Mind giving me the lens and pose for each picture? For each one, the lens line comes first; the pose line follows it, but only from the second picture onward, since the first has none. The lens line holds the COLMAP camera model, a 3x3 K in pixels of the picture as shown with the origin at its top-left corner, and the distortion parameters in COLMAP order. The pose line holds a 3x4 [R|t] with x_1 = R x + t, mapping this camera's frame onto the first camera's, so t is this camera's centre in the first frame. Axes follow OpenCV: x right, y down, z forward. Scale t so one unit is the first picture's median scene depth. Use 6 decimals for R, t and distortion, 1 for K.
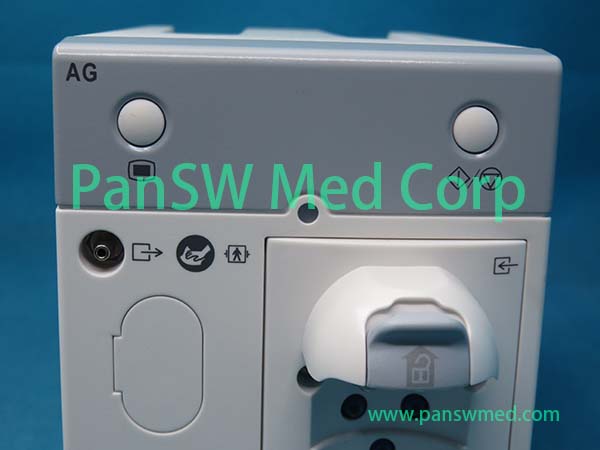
lens RADIAL K [[993.5, 0, 300.0], [0, 993.5, 225.0], [0, 0, 1]] dist [-0.110742, -0.067353]
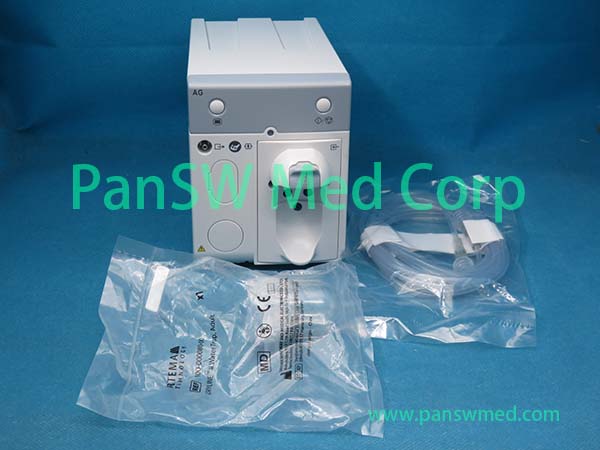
lens RADIAL K [[993.5, 0, 300.0], [0, 993.5, 225.0], [0, 0, 1]] dist [-0.110742, -0.067353]
pose [[0.998745, -0.030897, 0.039425, -0.031689], [0.021266, 0.974192, 0.224719, -0.429153], [-0.045350, -0.223598, 0.973626, -2.111786]]
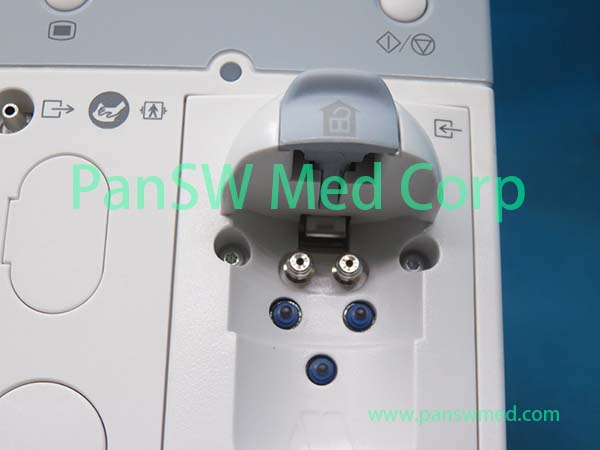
lens RADIAL K [[993.5, 0, 300.0], [0, 993.5, 225.0], [0, 0, 1]] dist [-0.110742, -0.067353]
pose [[0.999666, -0.011607, -0.023109, 0.094019], [-0.001649, 0.863179, -0.504895, 0.589938], [0.025807, 0.504764, 0.862871, 0.259209]]
